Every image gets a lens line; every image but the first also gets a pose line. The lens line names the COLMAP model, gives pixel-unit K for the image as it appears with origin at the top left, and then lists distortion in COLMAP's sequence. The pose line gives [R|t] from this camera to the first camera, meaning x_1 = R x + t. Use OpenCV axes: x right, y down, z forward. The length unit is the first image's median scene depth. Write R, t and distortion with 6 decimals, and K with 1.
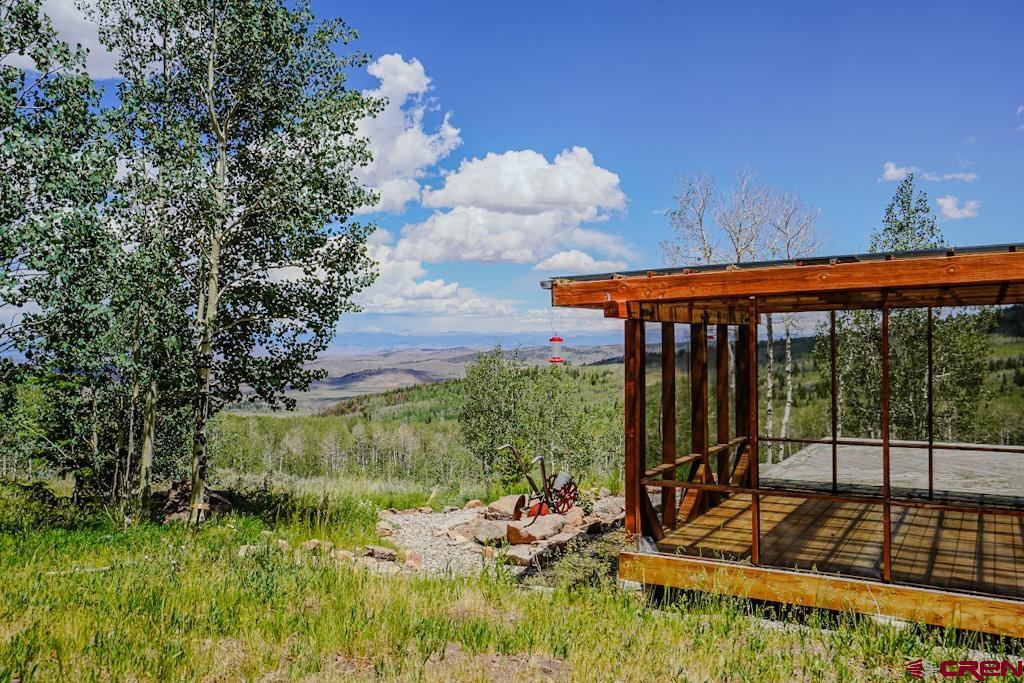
lens RADIAL K [[875.8, 0, 512.0], [0, 875.8, 341.5], [0, 0, 1]] dist [0.068160, -0.003565]
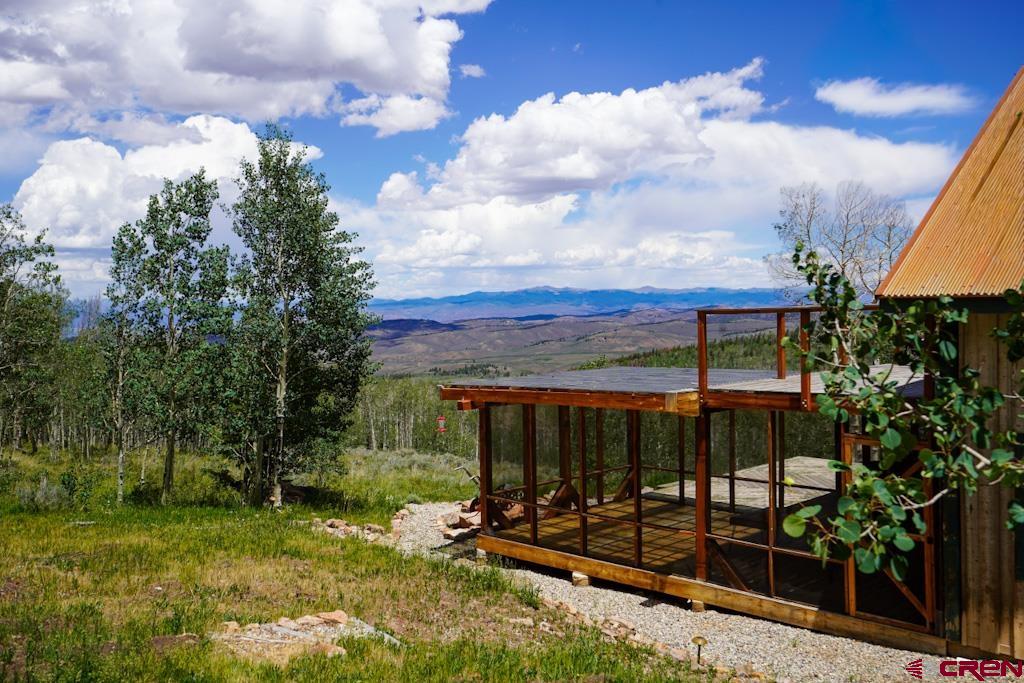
lens RADIAL K [[1034.8, 0, 512.0], [0, 1034.8, 341.5], [0, 0, 1]] dist [0.117249, 0.002762]
pose [[0.962658, 0.006588, -0.270639, 0.584644], [0.007125, 0.998741, 0.049656, -0.201987], [0.270626, -0.049730, 0.961399, -0.784726]]
